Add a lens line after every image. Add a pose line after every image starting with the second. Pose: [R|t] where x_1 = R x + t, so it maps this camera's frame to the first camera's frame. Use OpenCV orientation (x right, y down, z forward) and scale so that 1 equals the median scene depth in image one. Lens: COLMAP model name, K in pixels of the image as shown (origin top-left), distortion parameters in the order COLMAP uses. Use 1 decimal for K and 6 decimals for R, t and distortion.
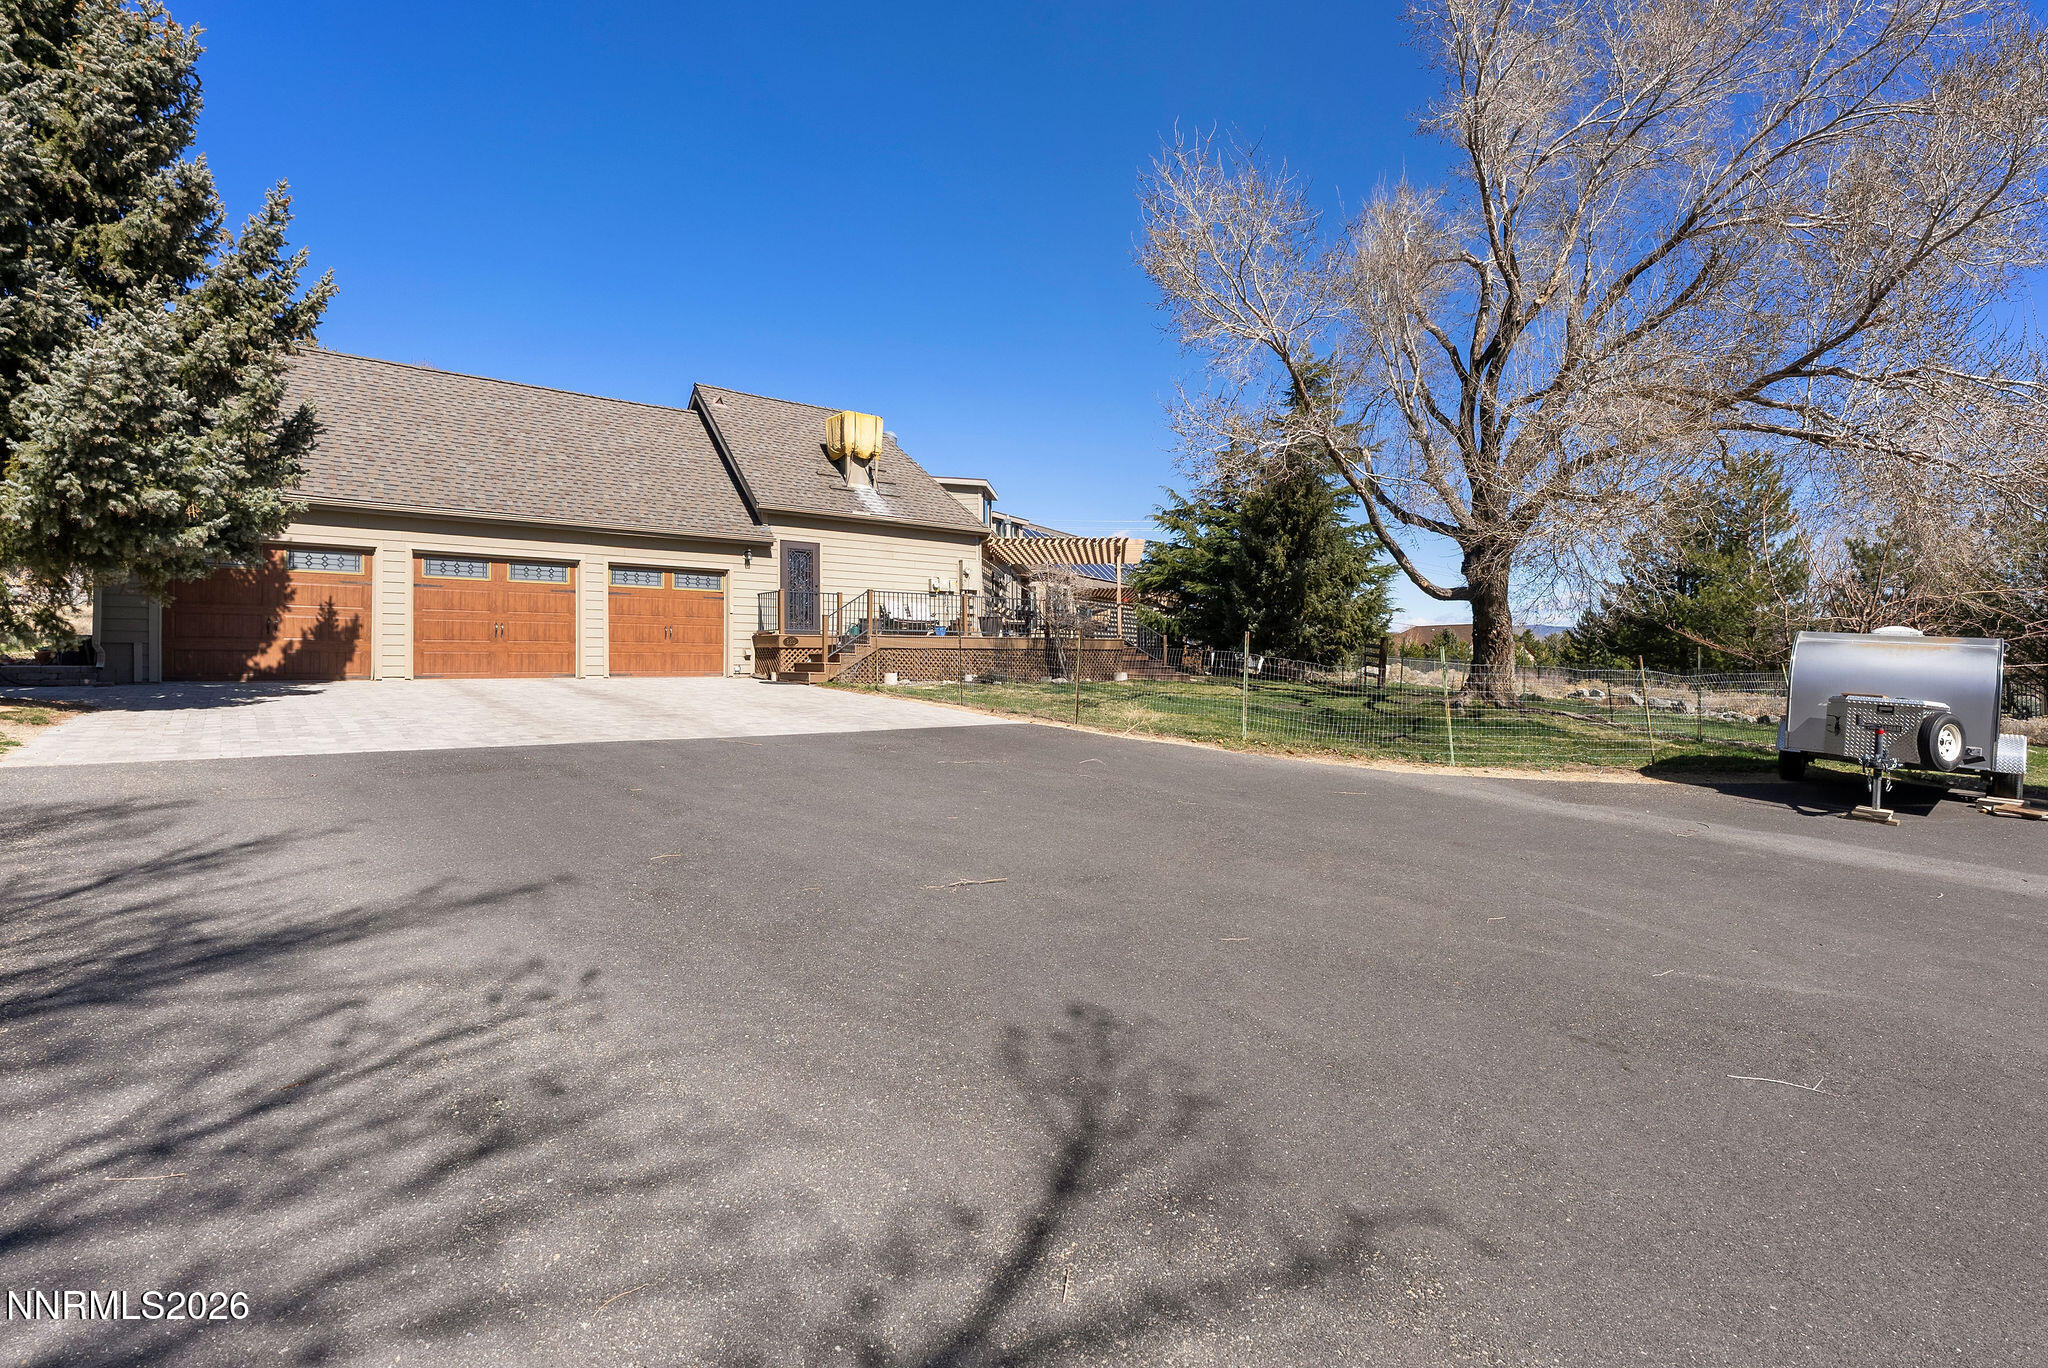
lens RADIAL K [[925.3, 0, 1055.8], [0, 925.3, 641.3], [0, 0, 1]] dist [-0.005216, 0.001451]
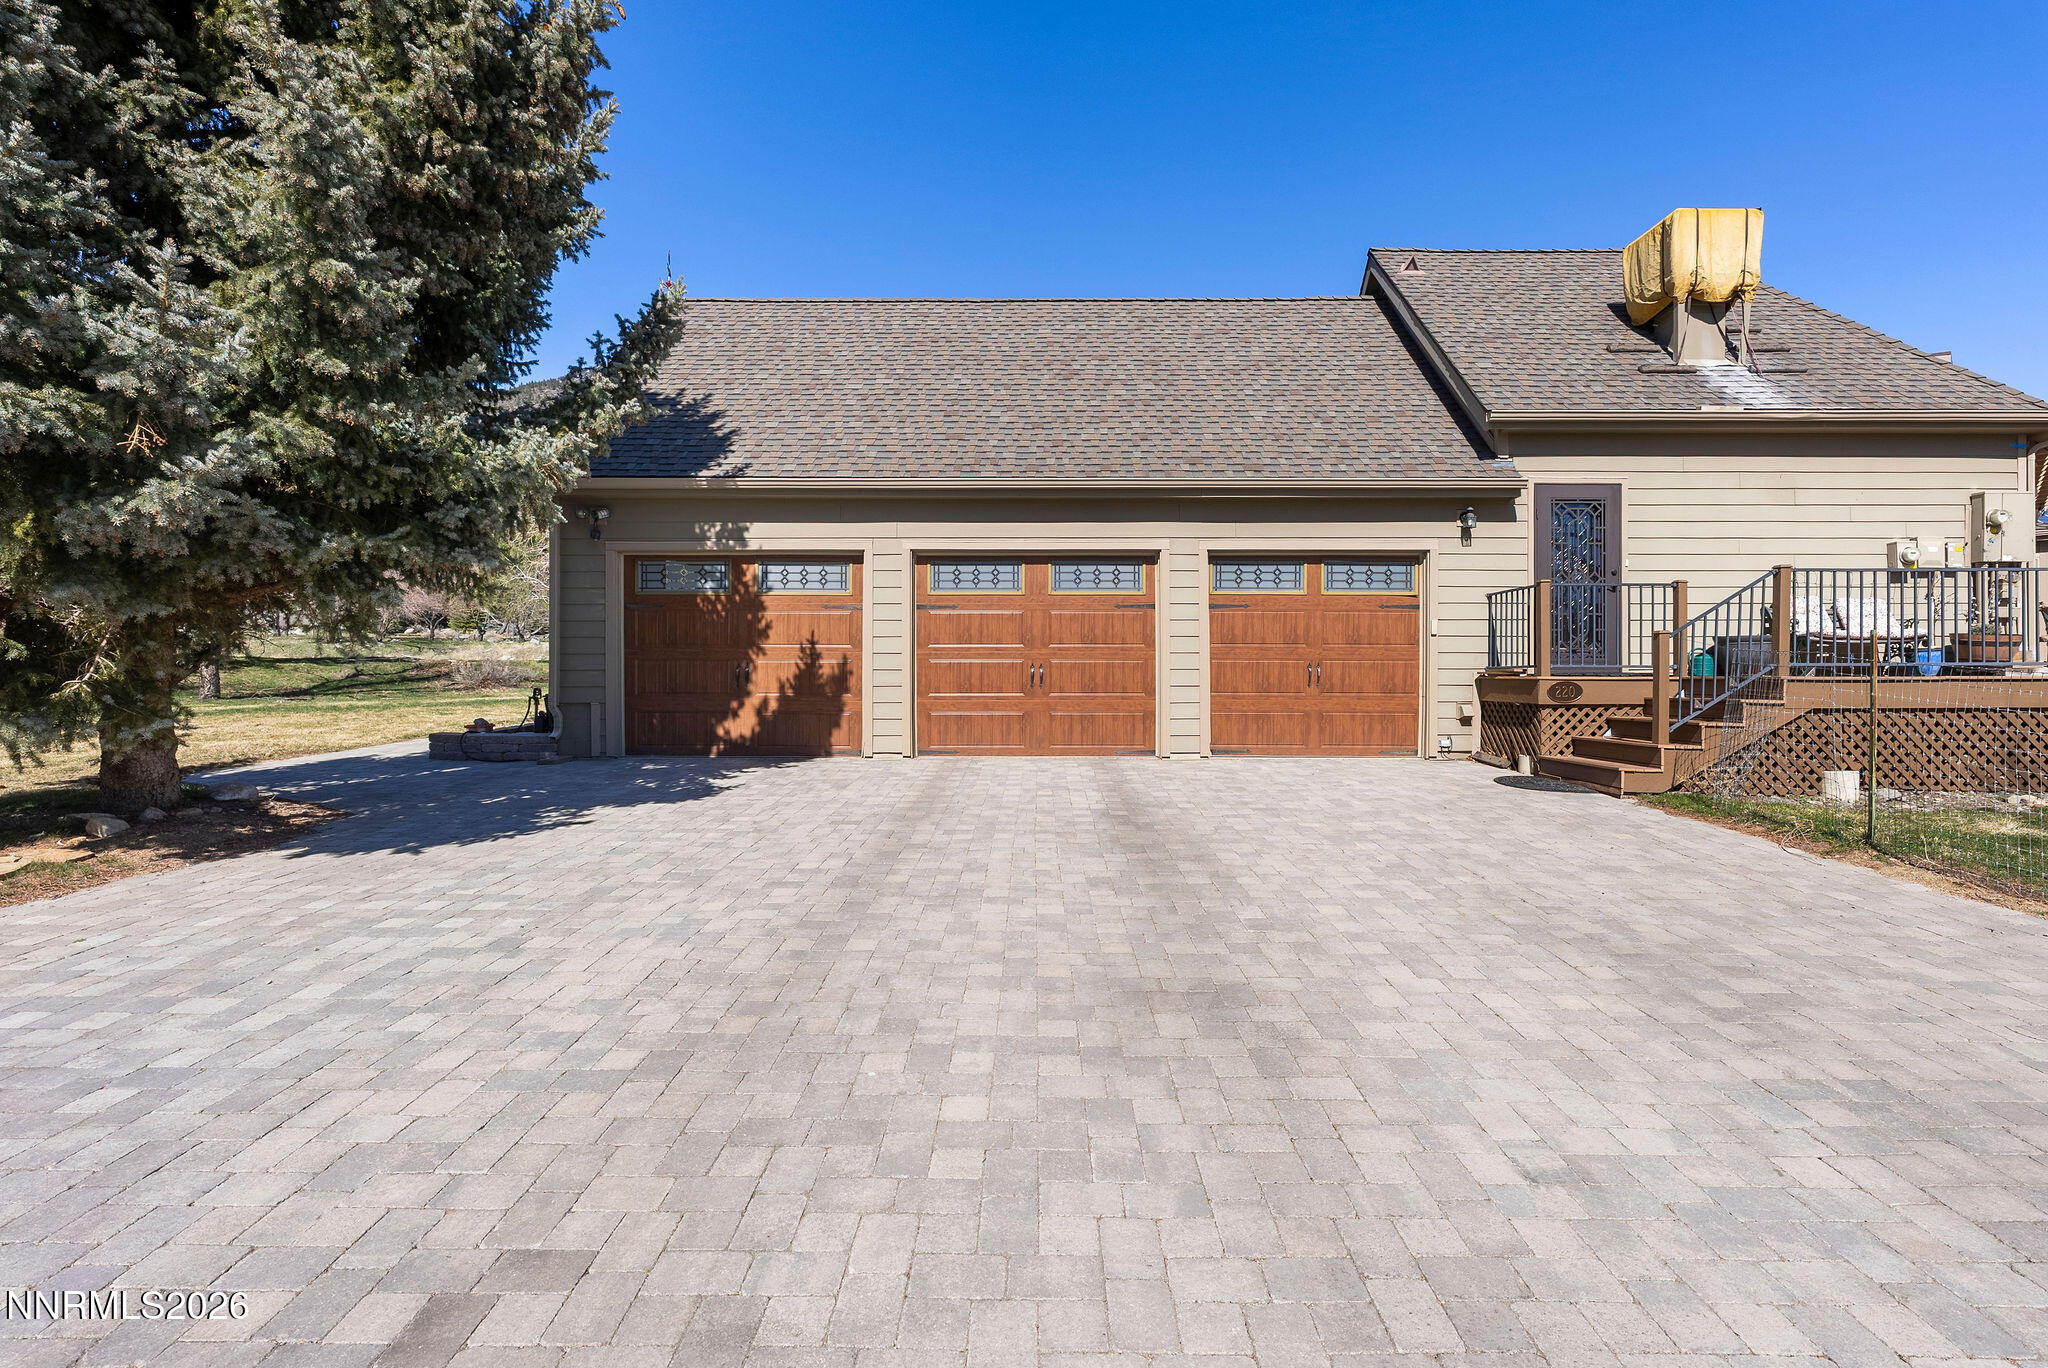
lens RADIAL K [[925.3, 0, 1033.4], [0, 925.3, 699.4], [0, 0, 1]] dist [-0.005216, 0.001451]
pose [[0.736685, 0.013848, -0.676095, -0.174577], [0.012456, 0.999343, 0.034042, -0.015370], [0.676122, -0.033500, 0.736028, 0.491733]]
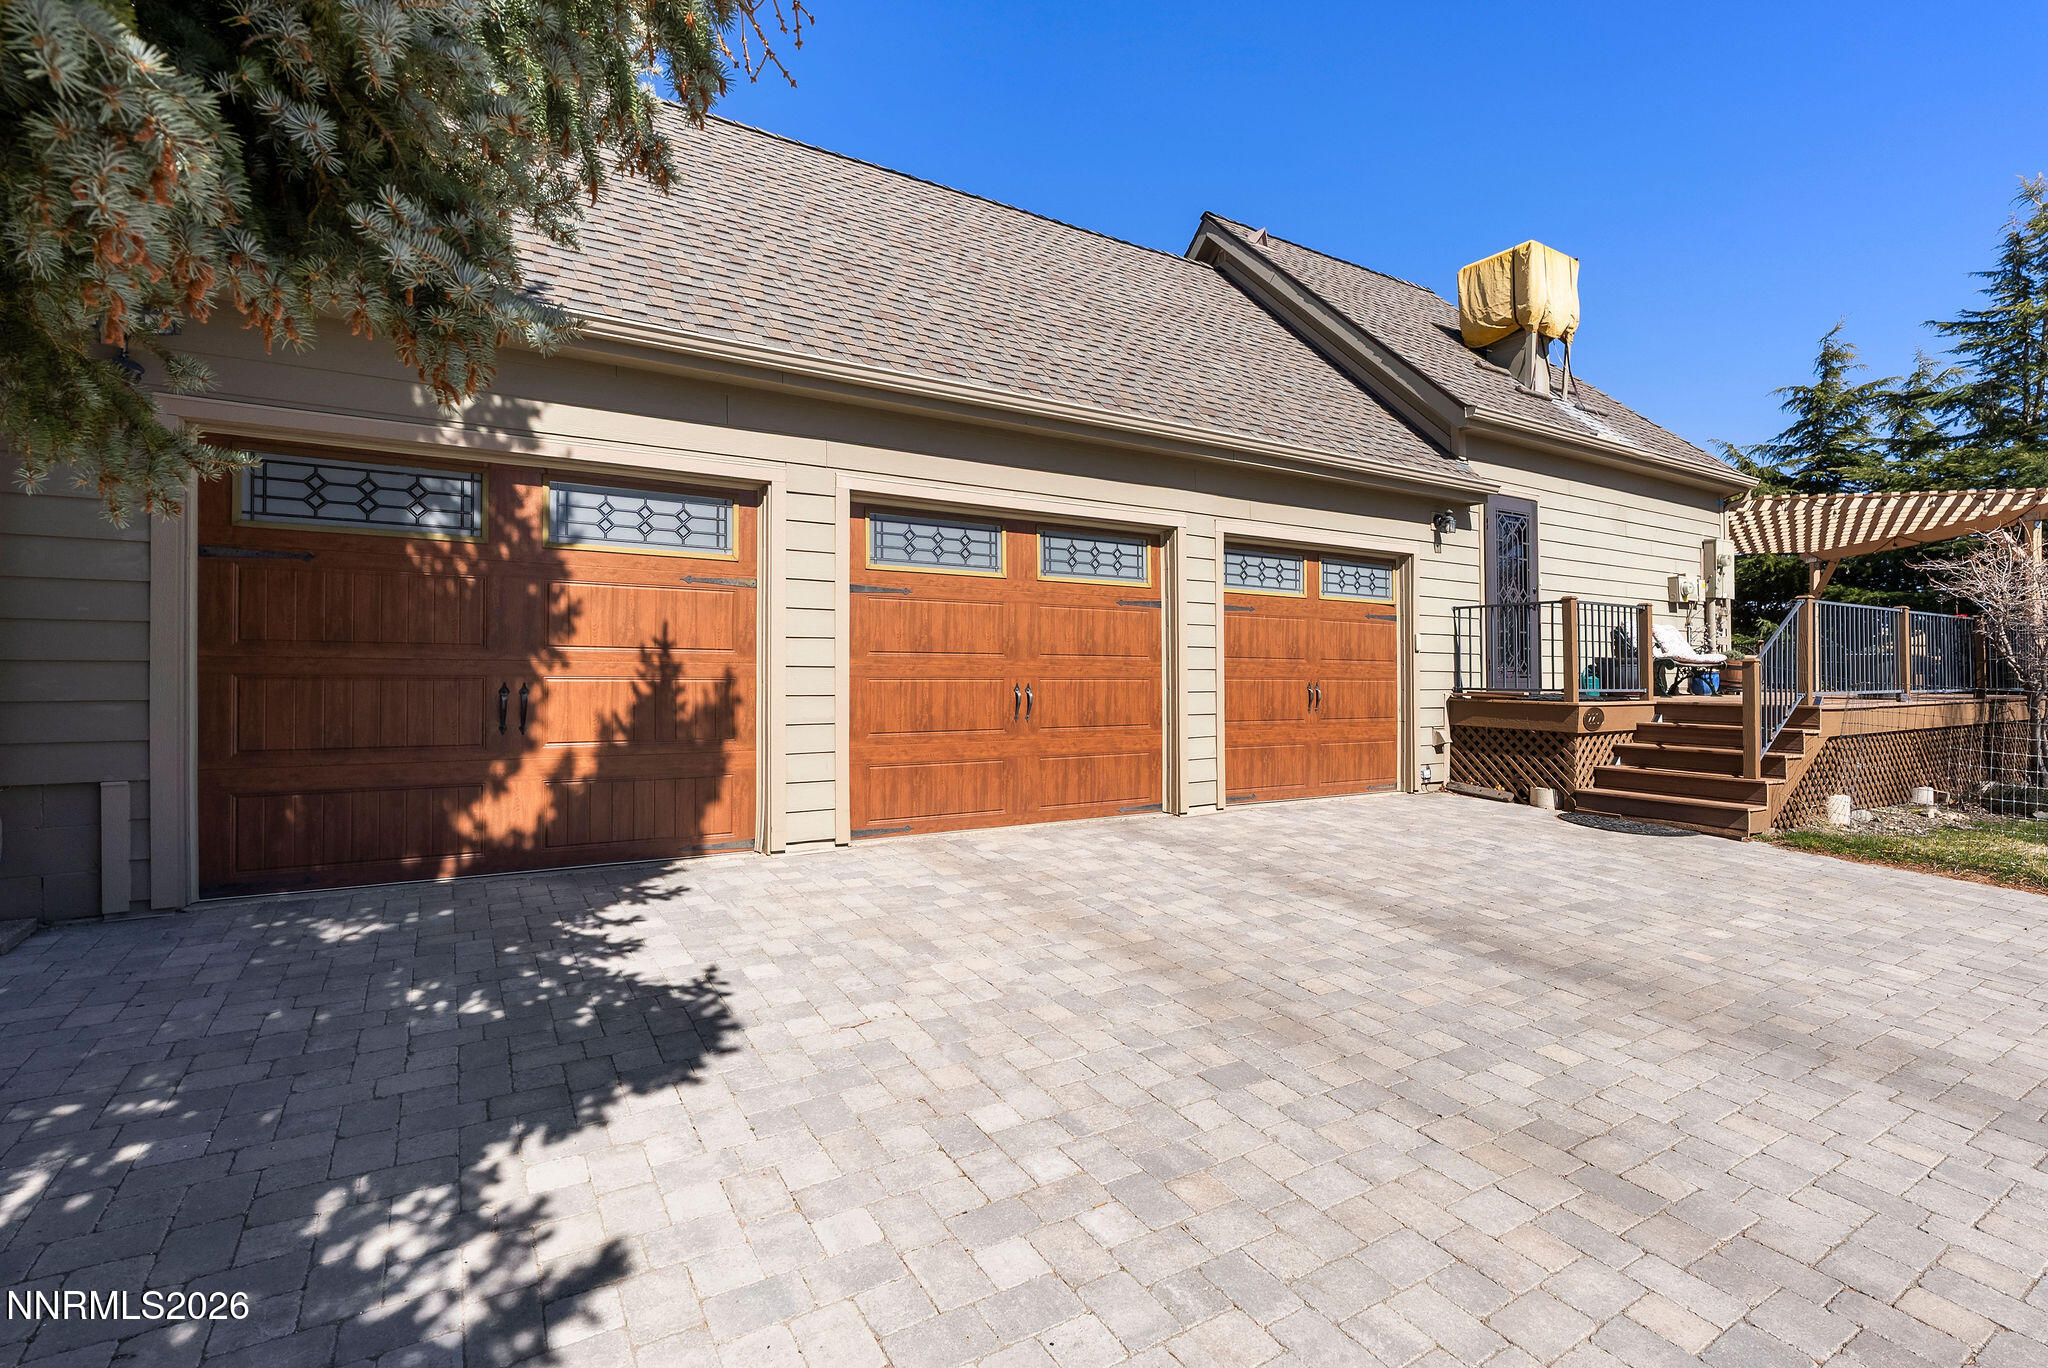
lens RADIAL K [[925.3, 0, 1044.2], [0, 925.3, 685.4], [0, 0, 1]] dist [-0.005216, 0.001451]
pose [[0.976897, 0.004854, -0.213657, -0.453411], [0.000429, 0.999695, 0.024672, -0.025941], [0.213712, -0.024194, 0.976597, 0.546308]]
